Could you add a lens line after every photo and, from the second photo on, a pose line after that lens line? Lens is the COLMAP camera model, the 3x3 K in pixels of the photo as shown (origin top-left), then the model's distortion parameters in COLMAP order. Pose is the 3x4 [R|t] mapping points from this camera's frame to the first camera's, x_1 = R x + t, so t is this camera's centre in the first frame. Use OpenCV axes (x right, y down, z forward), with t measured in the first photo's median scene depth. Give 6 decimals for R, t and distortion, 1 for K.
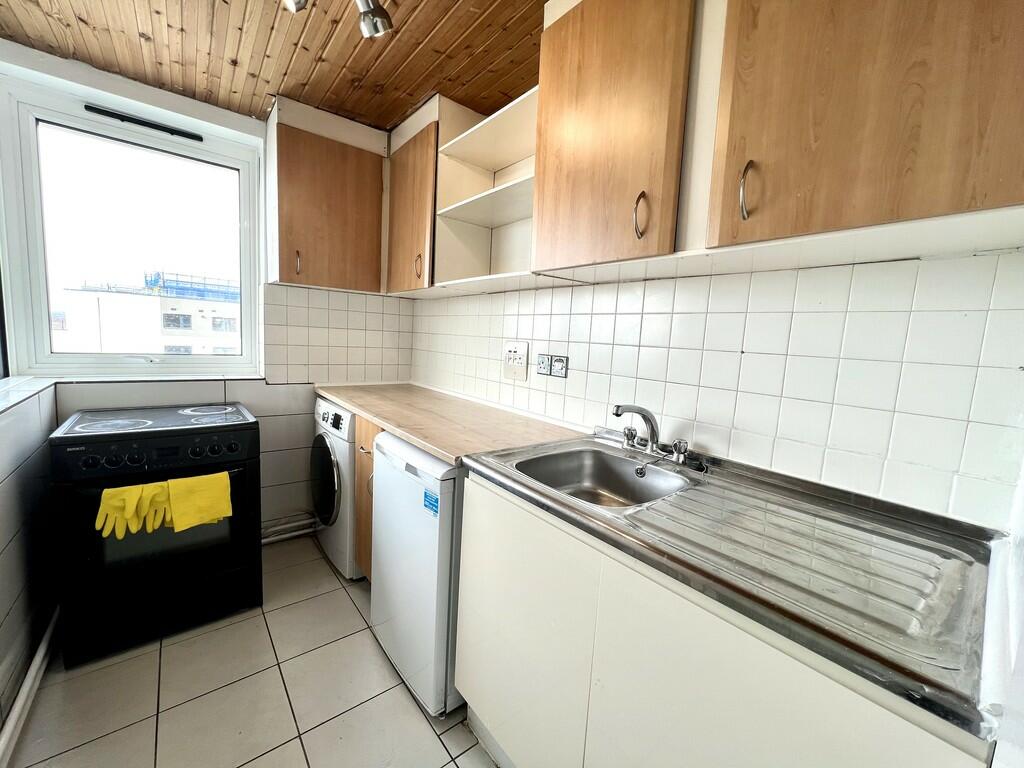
lens RADIAL K [[408.3, 0, 511.8], [0, 408.3, 382.5], [0, 0, 1]] dist [-0.000957, 0.000564]
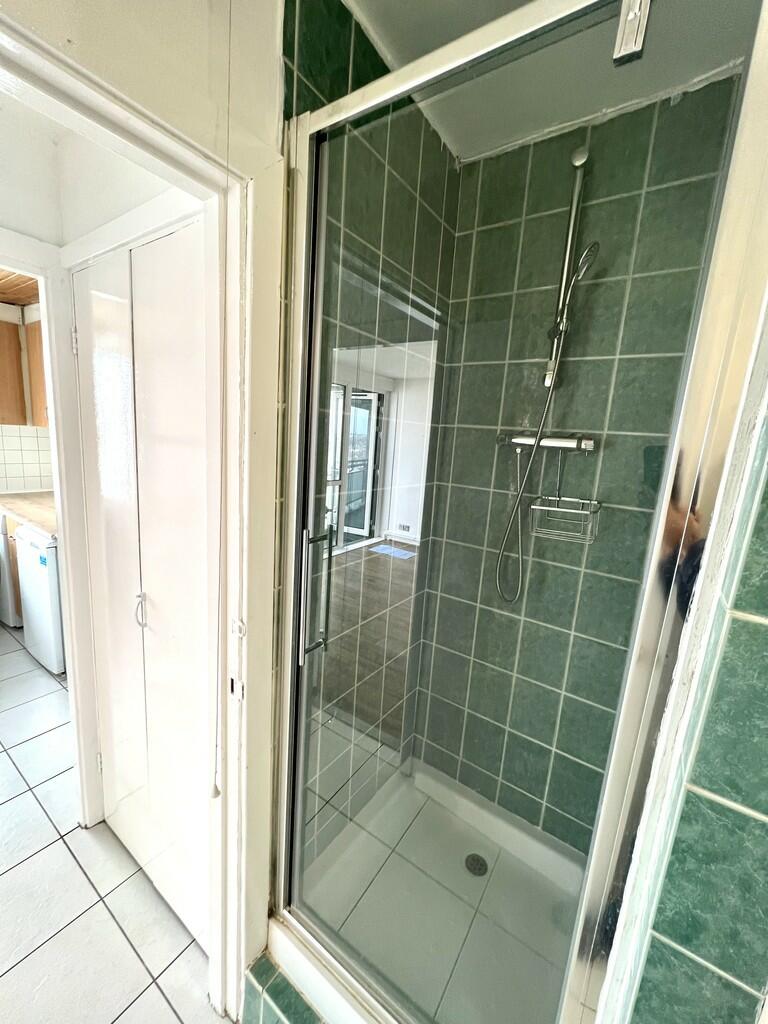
lens RADIAL K [[408.3, 0, 383.7], [0, 408.3, 513.6], [0, 0, 1]] dist [-0.000957, 0.000564]
pose [[0.960252, -0.035477, 0.276870, 0.516204], [0.011291, 0.996015, 0.088466, -0.043288], [-0.278905, -0.081824, 0.956826, -0.780906]]
